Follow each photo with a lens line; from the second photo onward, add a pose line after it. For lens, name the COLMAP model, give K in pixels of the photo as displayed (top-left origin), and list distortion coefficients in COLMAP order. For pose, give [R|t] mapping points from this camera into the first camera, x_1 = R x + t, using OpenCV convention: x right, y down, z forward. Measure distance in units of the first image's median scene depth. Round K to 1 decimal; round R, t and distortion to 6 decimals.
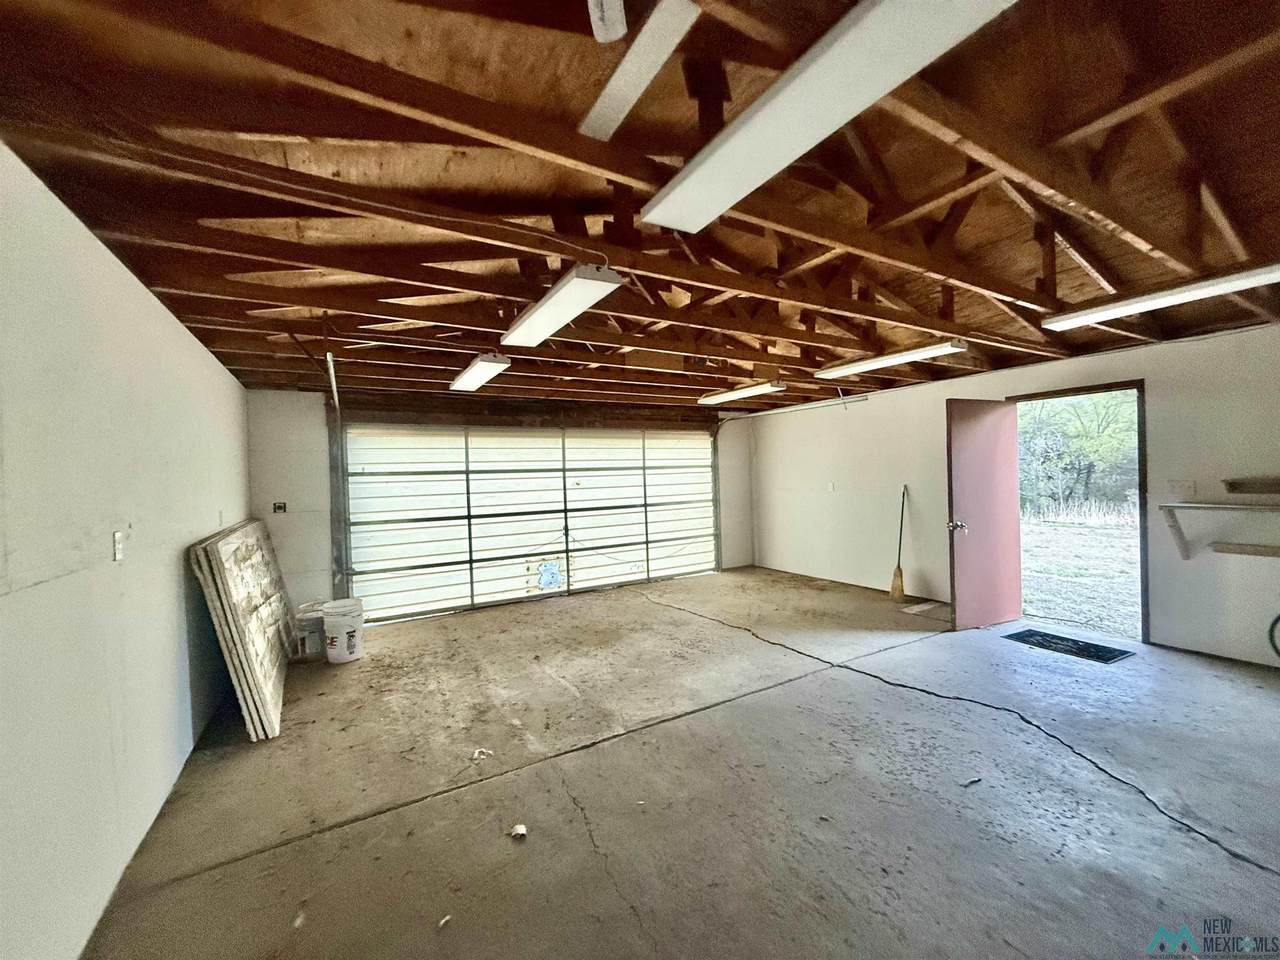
lens RADIAL K [[506.7, 0, 637.6], [0, 506.7, 480.9], [0, 0, 1]] dist [0.000901, 0.000057]
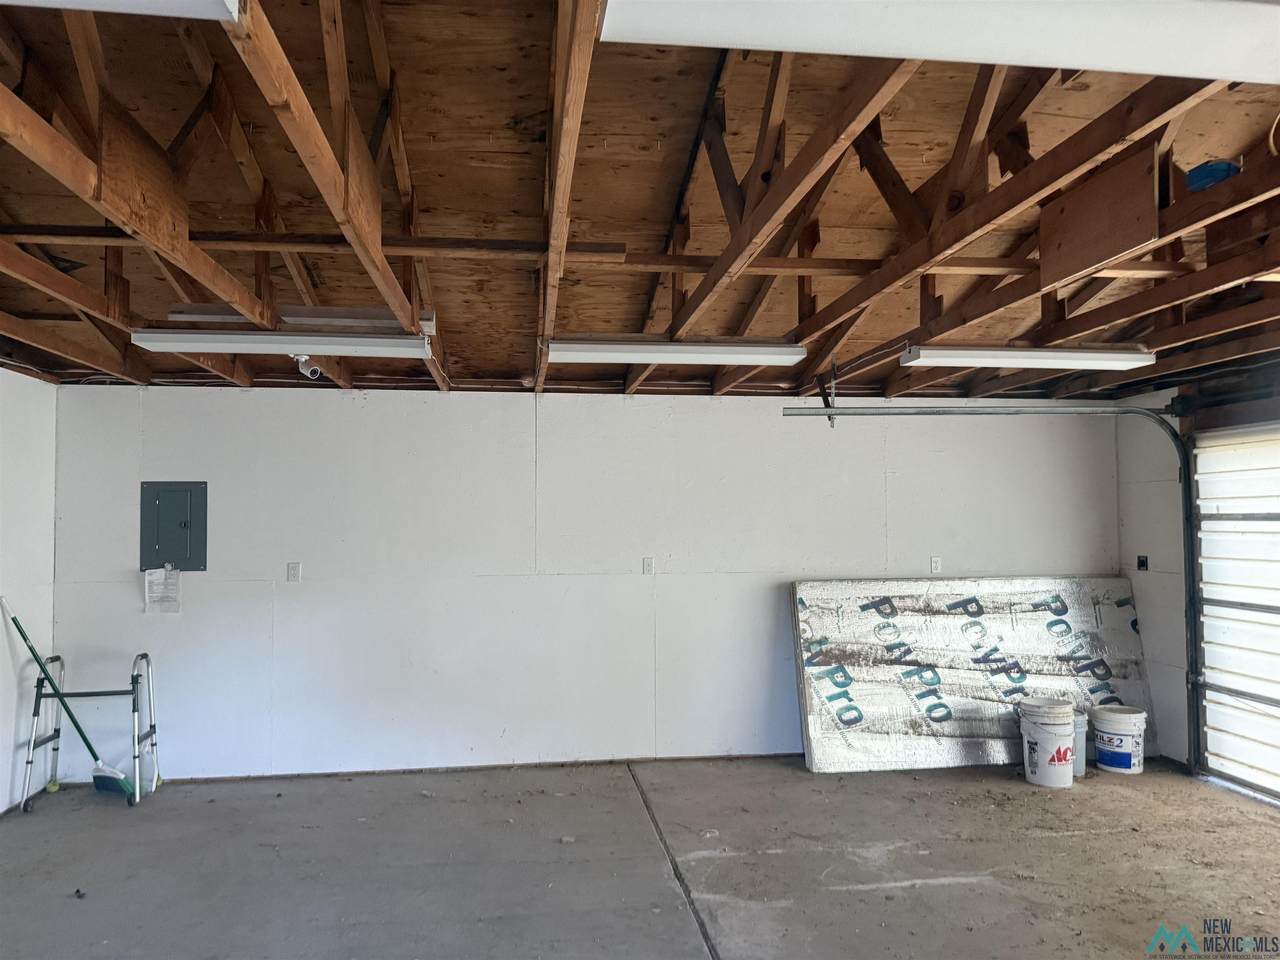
lens RADIAL K [[909.4, 0, 637.7], [0, 909.4, 482.4], [0, 0, 1]] dist [0.000440, -0.000134]
pose [[-0.382741, -0.008572, -0.923816, 0.823418], [0.004614, 0.999927, -0.011189, -0.054173], [0.923844, -0.008545, -0.382674, 0.977650]]
